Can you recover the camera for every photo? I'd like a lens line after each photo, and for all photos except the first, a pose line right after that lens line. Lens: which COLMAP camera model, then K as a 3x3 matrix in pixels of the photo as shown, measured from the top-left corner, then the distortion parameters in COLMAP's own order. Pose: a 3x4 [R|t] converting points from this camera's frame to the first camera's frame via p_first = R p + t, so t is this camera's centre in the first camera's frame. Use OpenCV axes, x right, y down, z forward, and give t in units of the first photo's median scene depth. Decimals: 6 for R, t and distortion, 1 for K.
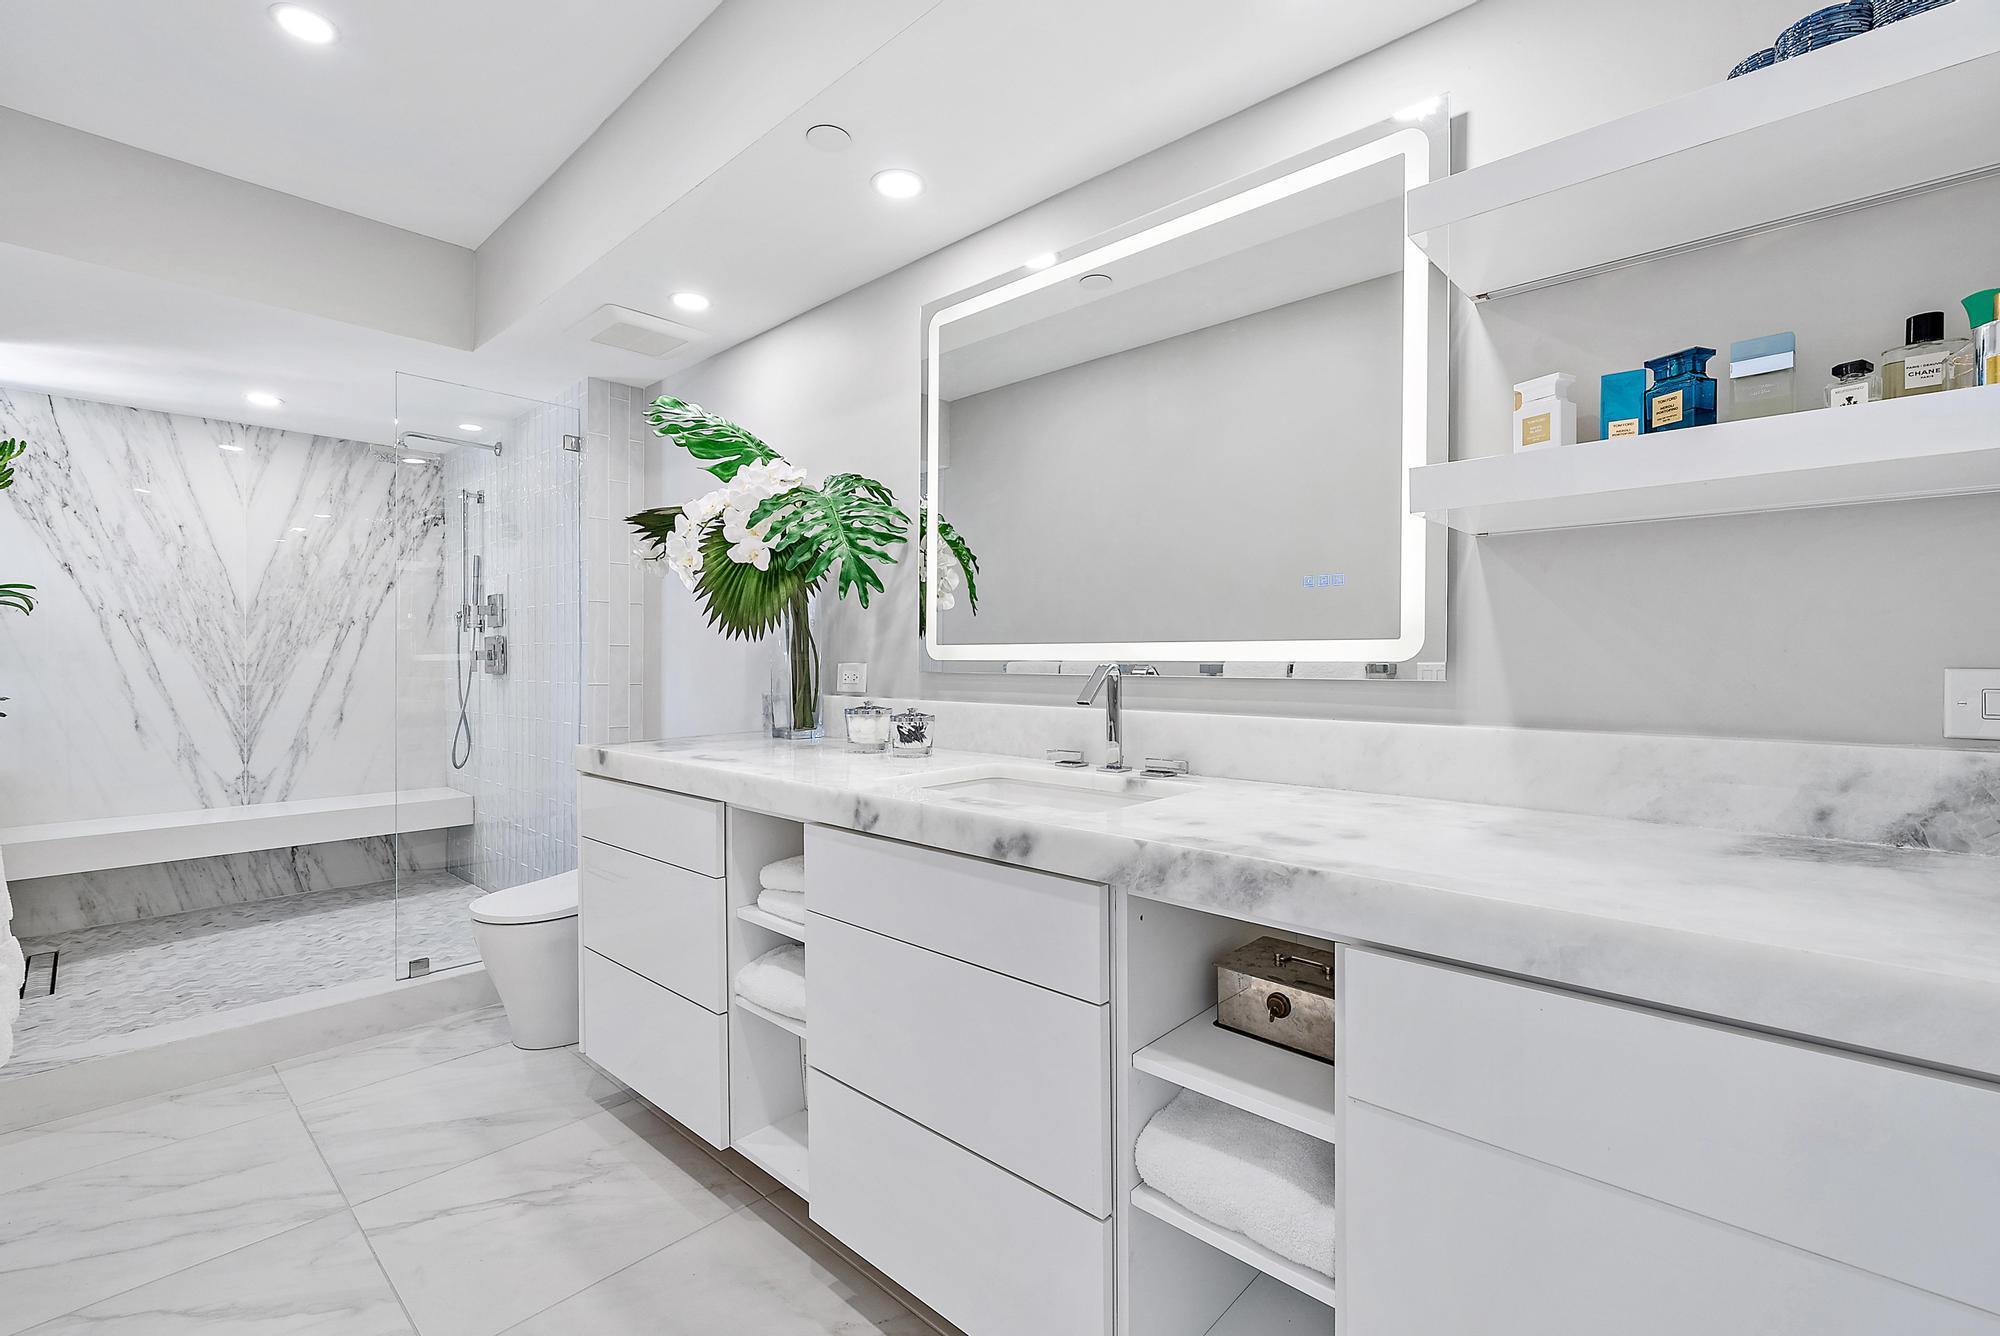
lens RADIAL K [[890.7, 0, 1006.3], [0, 890.7, 664.7], [0, 0, 1]] dist [-0.002392, 0.000803]
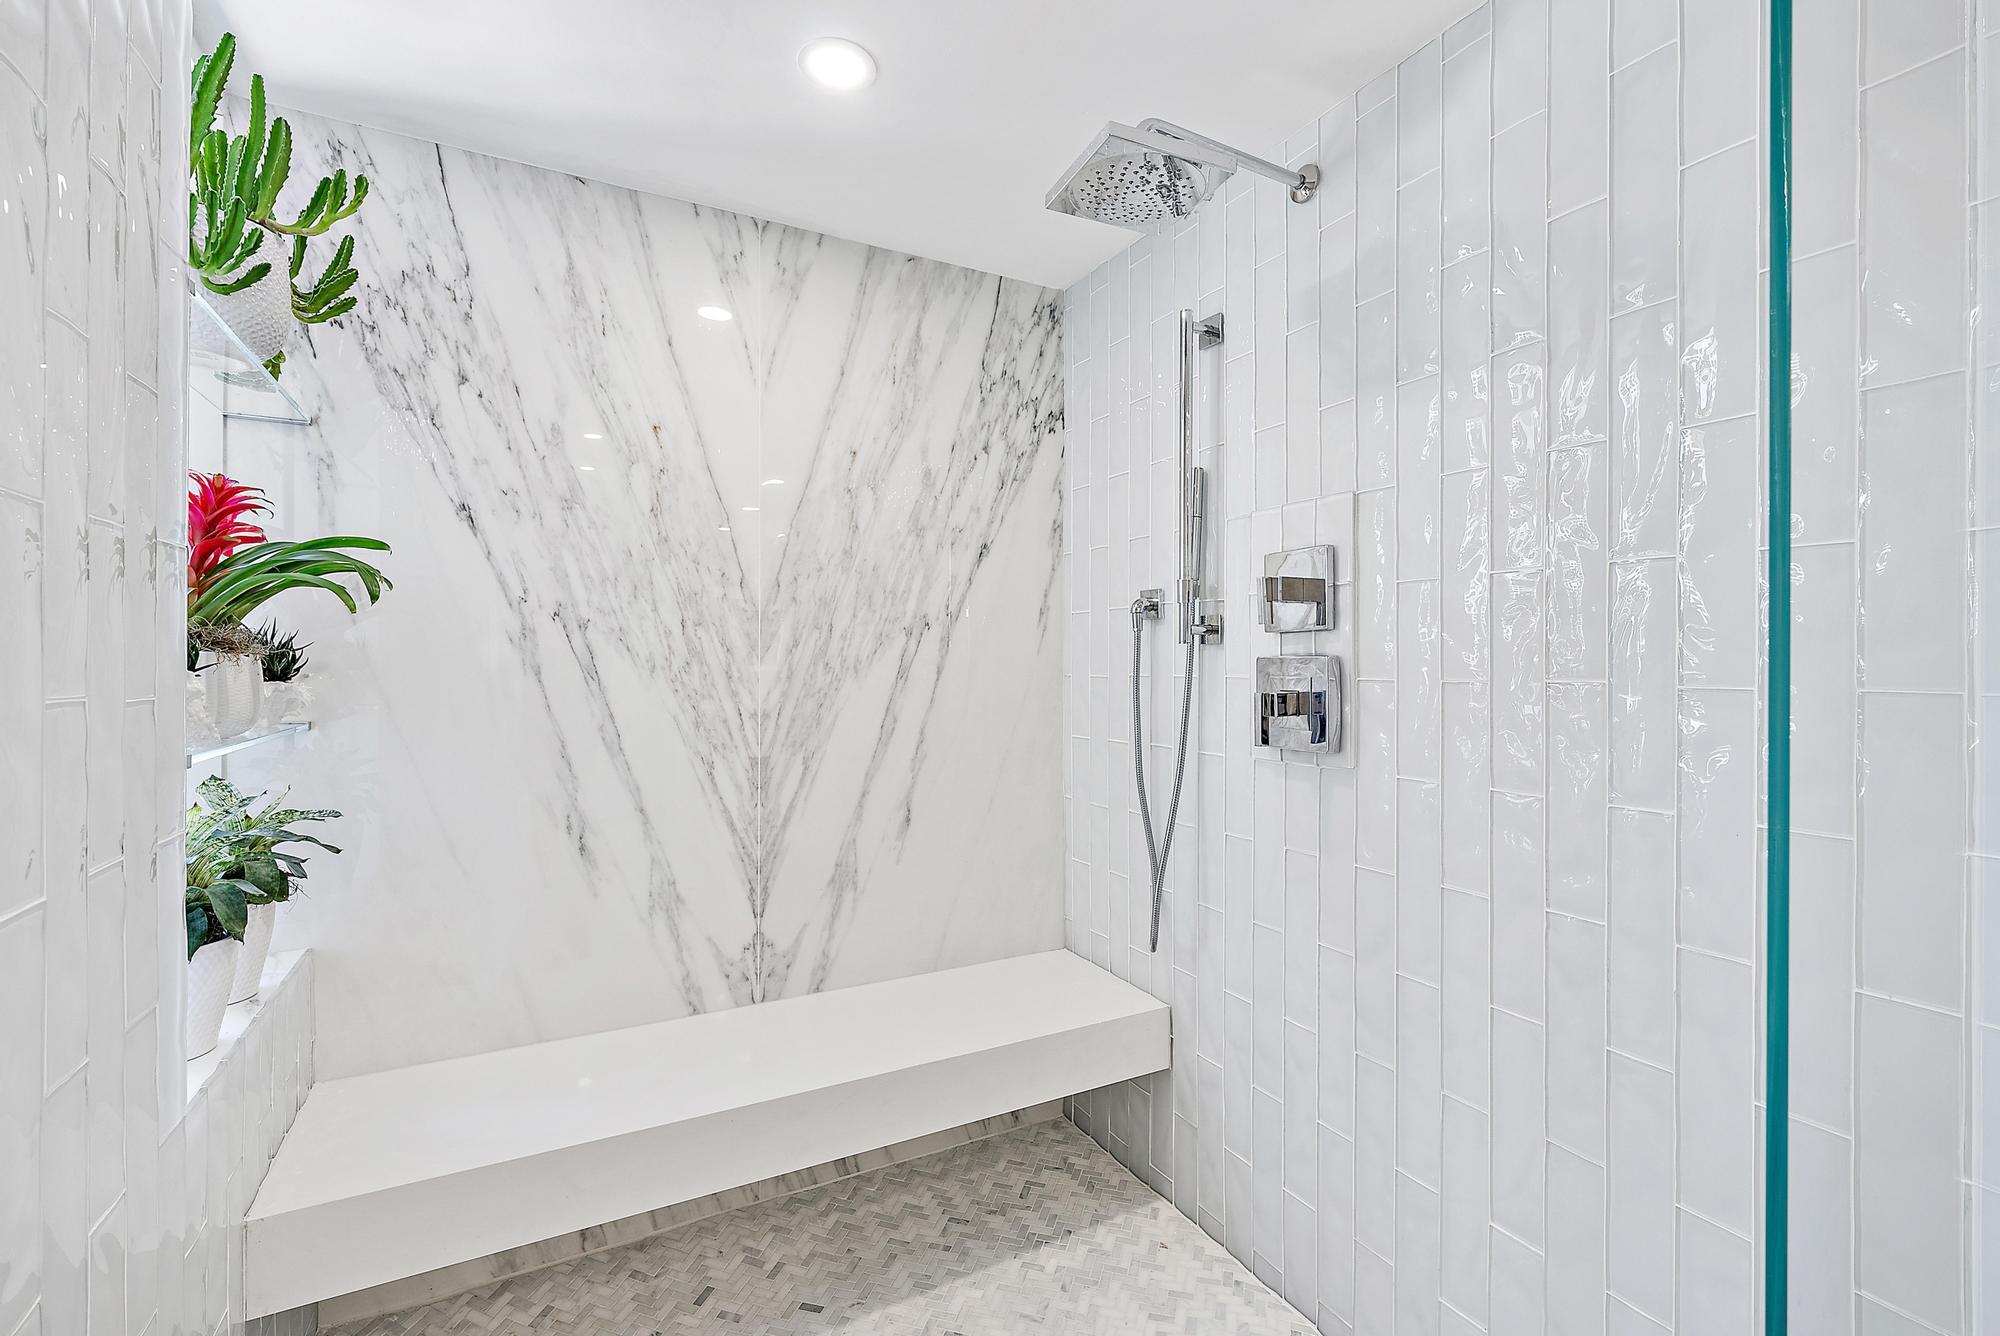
lens RADIAL K [[890.7, 0, 996.8], [0, 890.7, 664.7], [0, 0, 1]] dist [-0.002392, 0.000803]
pose [[0.944527, 0.002835, -0.328422, -0.573143], [-0.003468, 0.999993, -0.001343, -0.026839], [0.328416, 0.002408, 0.944530, 0.583335]]
